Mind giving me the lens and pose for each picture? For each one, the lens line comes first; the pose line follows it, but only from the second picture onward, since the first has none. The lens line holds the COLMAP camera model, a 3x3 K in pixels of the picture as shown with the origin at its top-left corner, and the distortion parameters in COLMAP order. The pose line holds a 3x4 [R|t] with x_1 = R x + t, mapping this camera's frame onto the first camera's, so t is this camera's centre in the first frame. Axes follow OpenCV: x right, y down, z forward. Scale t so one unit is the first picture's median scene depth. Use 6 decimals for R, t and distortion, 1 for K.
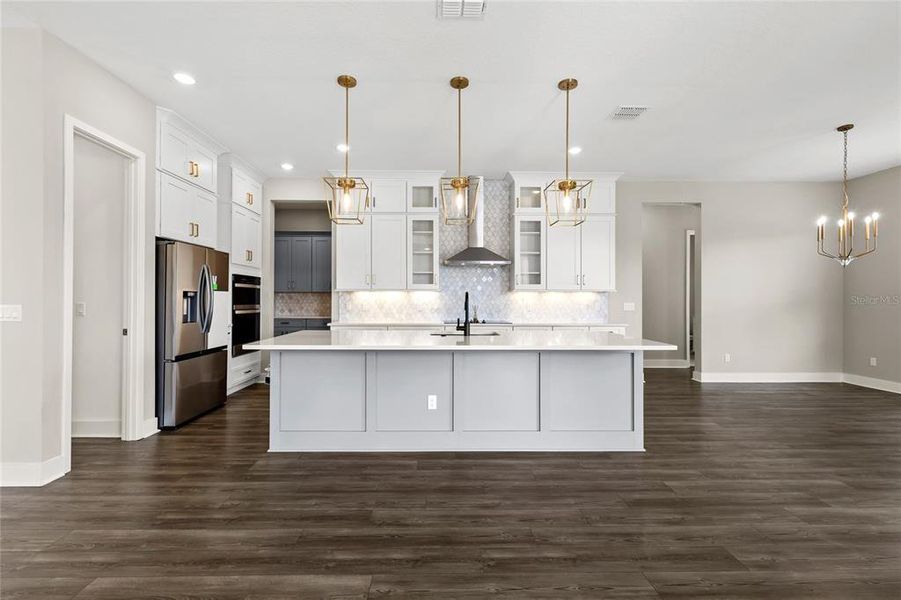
lens RADIAL K [[389.5, 0, 446.9], [0, 389.5, 298.2], [0, 0, 1]] dist [-0.001963, -0.000265]
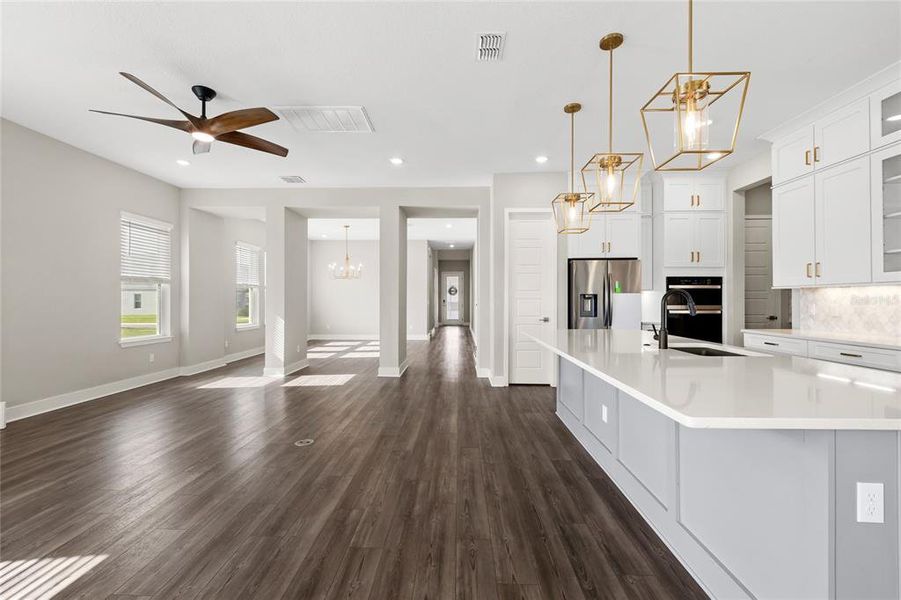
lens RADIAL K [[385.1, 0, 446.3], [0, 385.1, 296.2], [0, 0, 1]] dist [-0.000094, -0.000312]
pose [[-0.056814, -0.010767, -0.998327, 0.585499], [0.002638, 0.999937, -0.010934, 0.002802], [0.998381, -0.003255, -0.056782, 0.458986]]
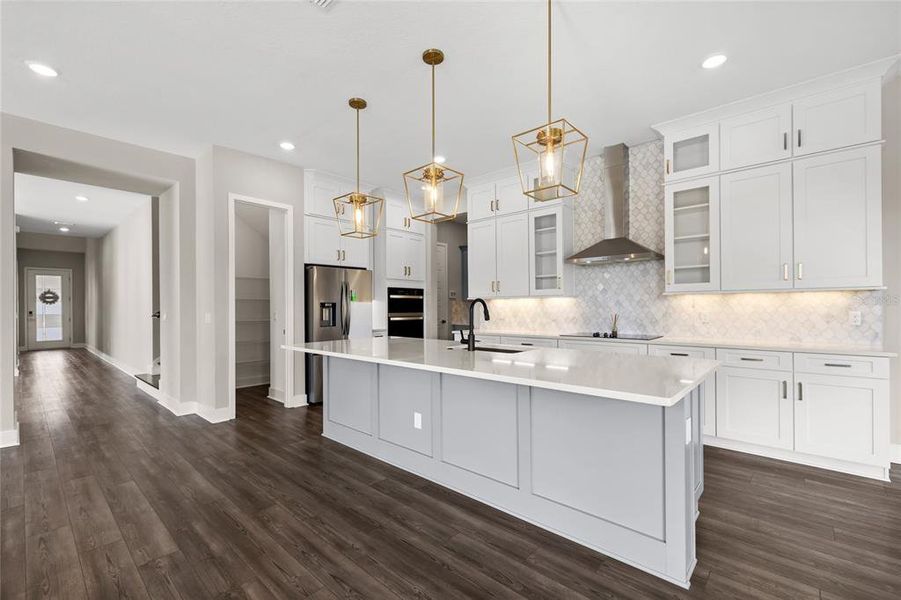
lens RADIAL K [[387.7, 0, 448.7], [0, 387.7, 306.6], [0, 0, 1]] dist [-0.000356, -0.000002]
pose [[0.727861, -0.008564, -0.685671, 0.428737], [0.010642, 0.999943, -0.001192, 0.000896], [0.685642, -0.006429, 0.727910, 0.260793]]
